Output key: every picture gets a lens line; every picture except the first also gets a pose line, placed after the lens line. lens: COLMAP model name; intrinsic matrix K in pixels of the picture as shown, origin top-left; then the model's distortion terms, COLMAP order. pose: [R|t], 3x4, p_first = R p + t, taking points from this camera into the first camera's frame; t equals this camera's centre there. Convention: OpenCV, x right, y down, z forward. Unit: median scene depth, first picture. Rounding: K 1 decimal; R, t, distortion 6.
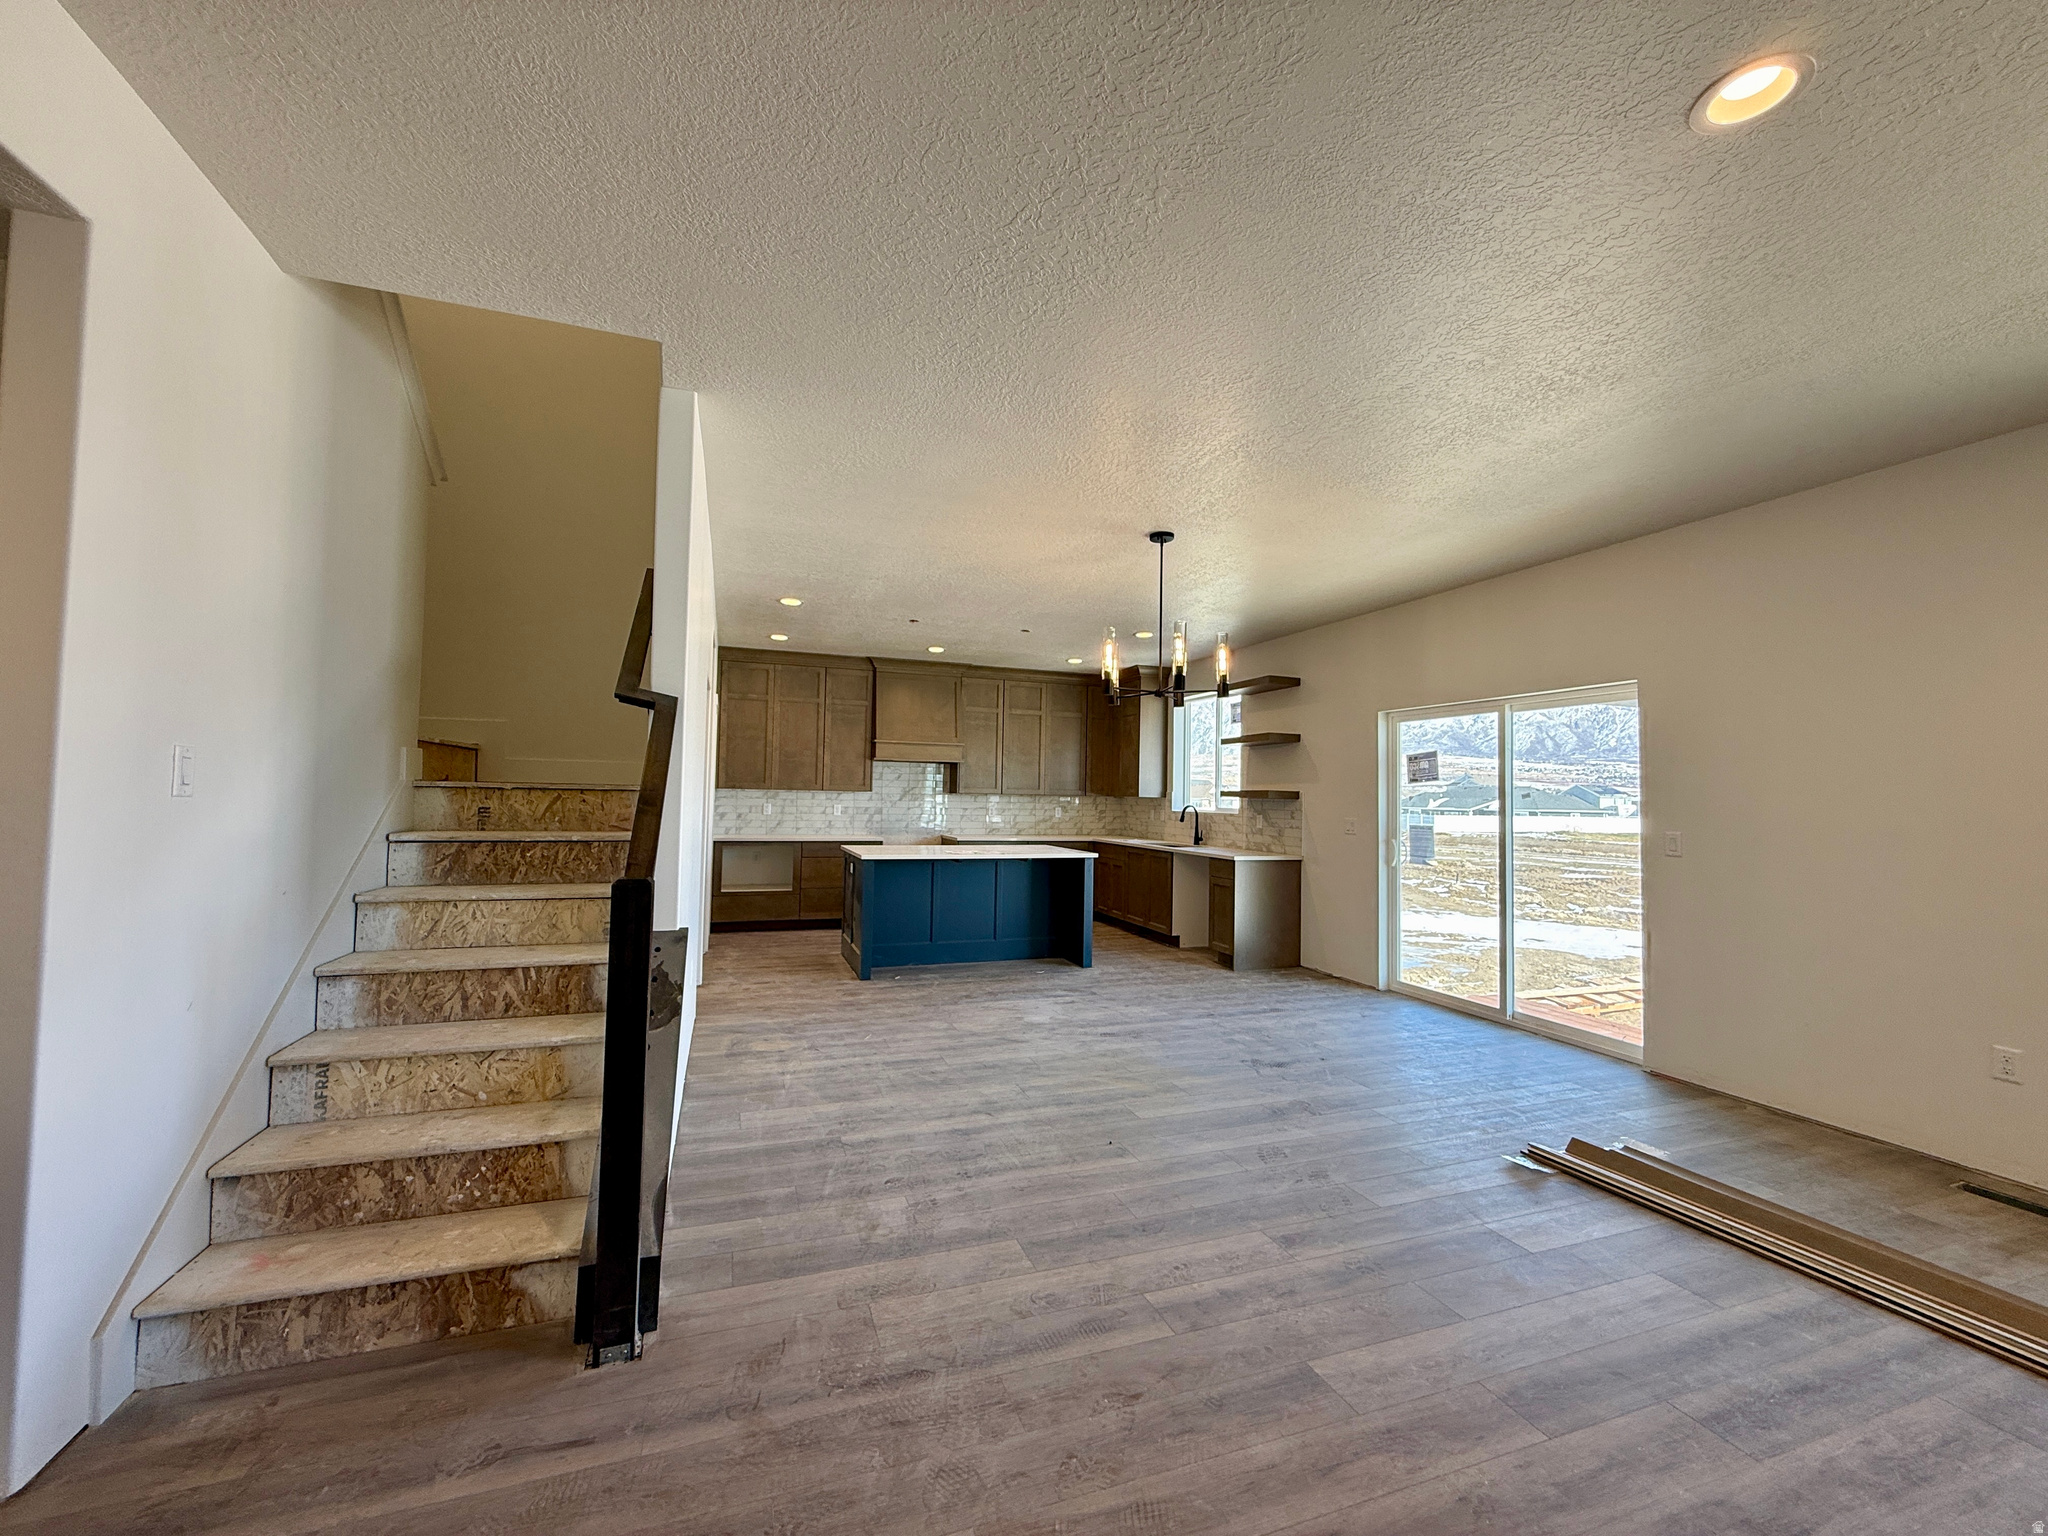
lens RADIAL K [[821.2, 0, 1019.5], [0, 821.2, 771.9], [0, 0, 1]] dist [-0.001944, -0.000538]
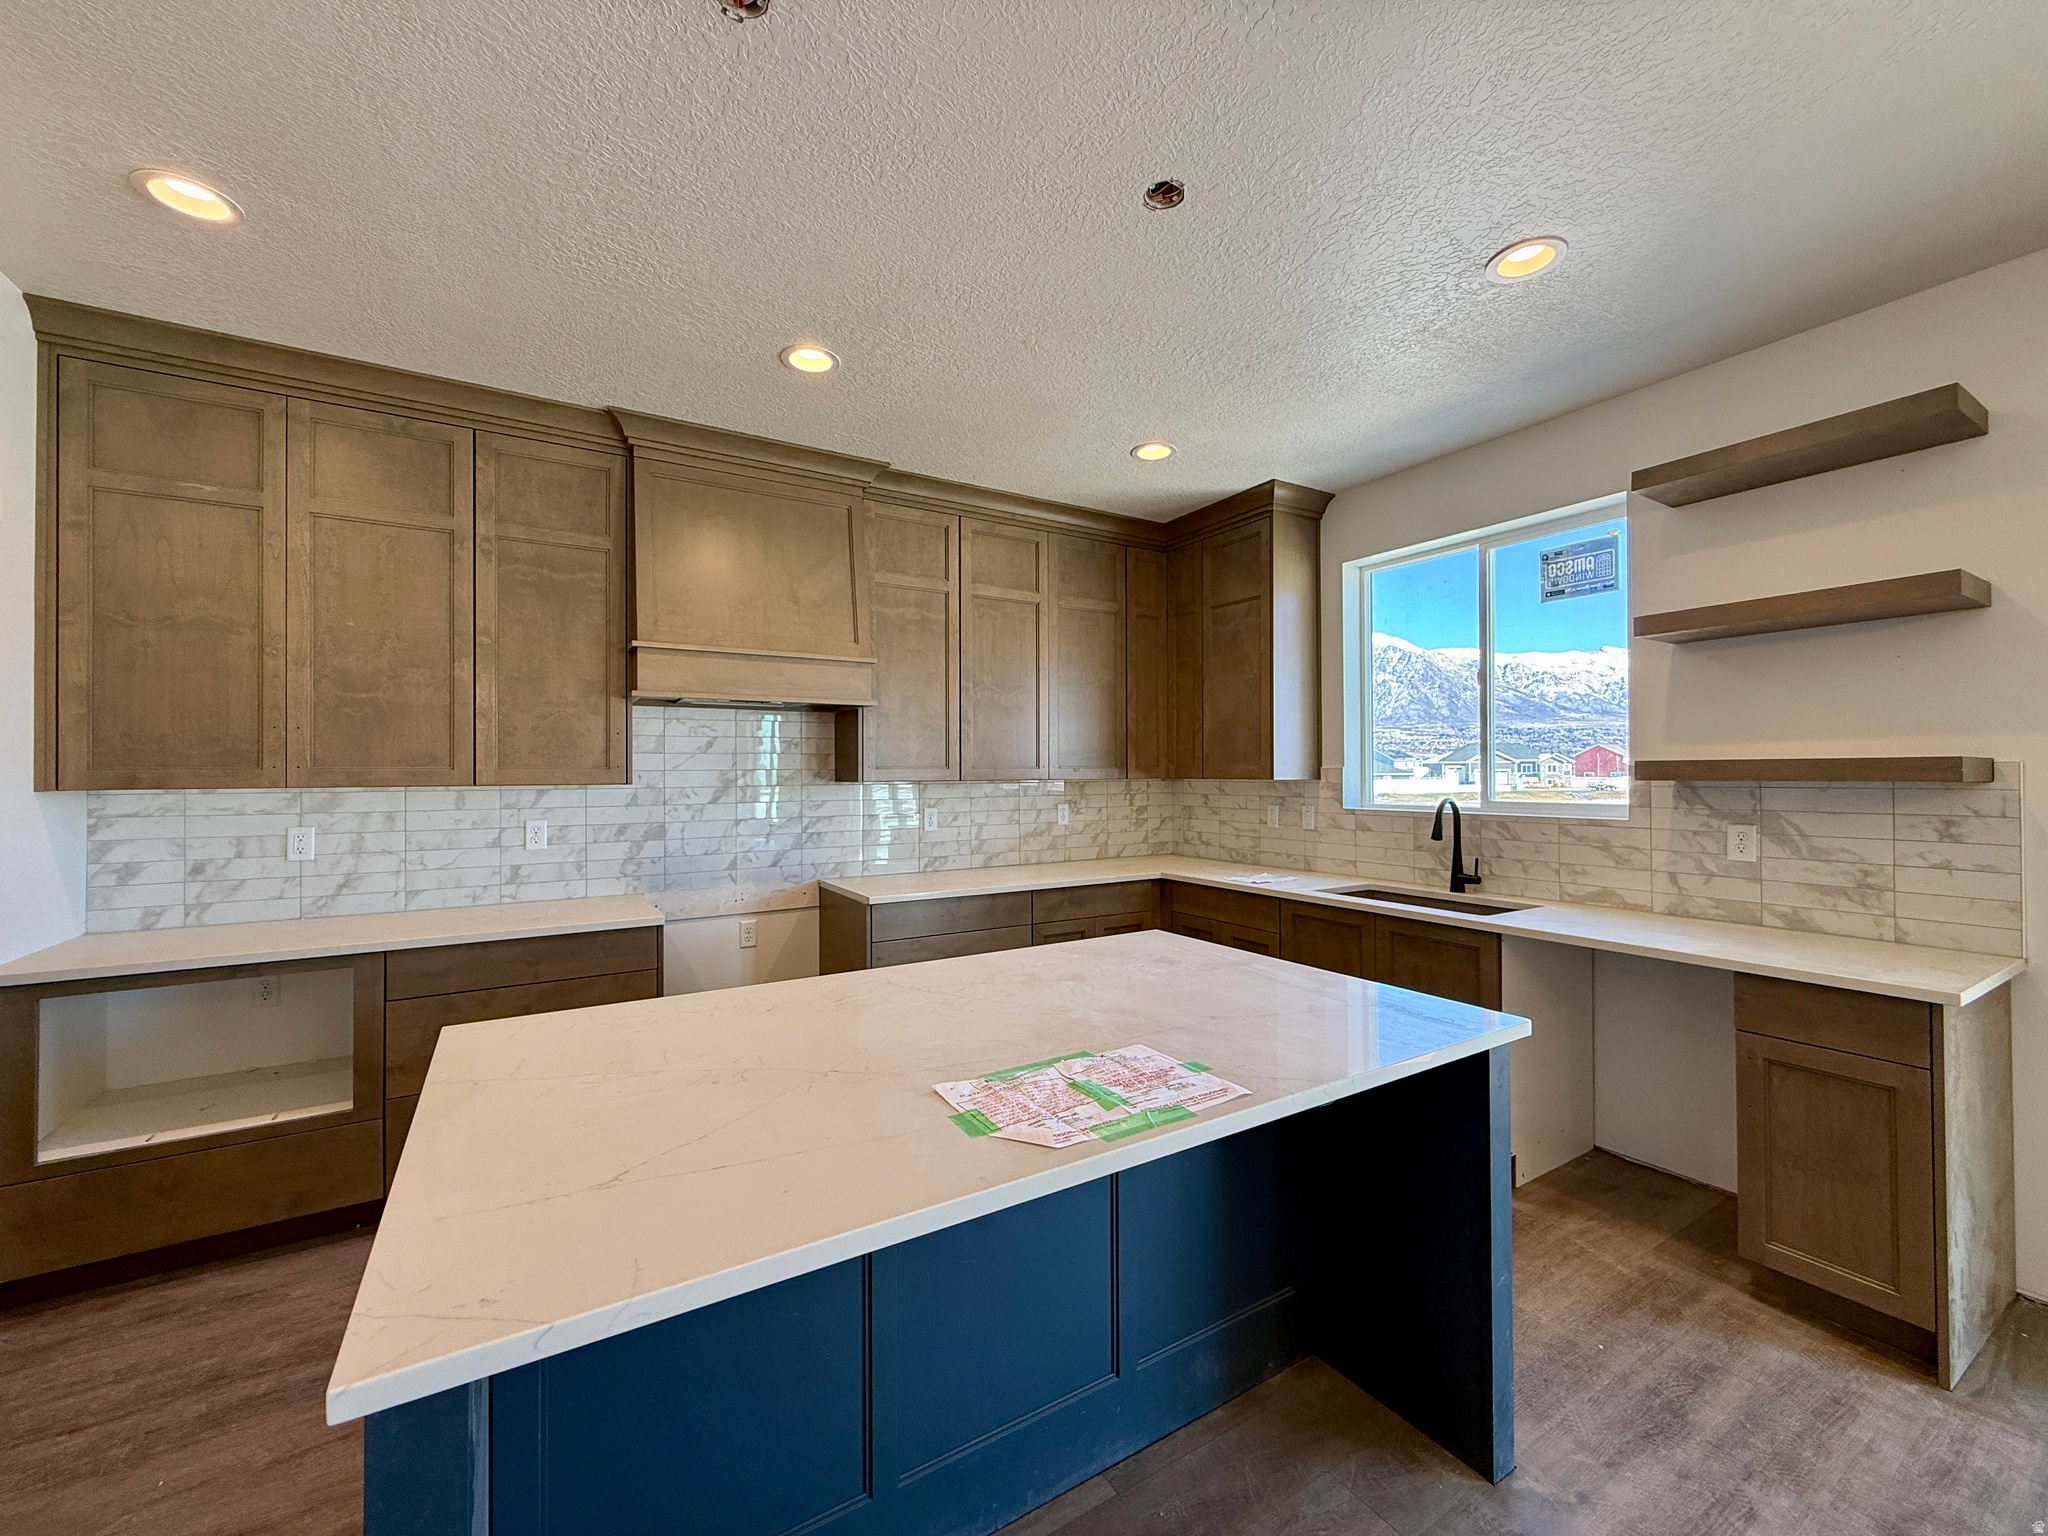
lens RADIAL K [[821.2, 0, 1012.1], [0, 821.2, 763.4], [0, 0, 1]] dist [-0.001944, -0.000538]
pose [[0.981153, -0.021868, 0.191993, -0.082679], [0.017835, 0.999583, 0.022712, 0.009433], [-0.192410, -0.018860, 0.981133, 0.609746]]
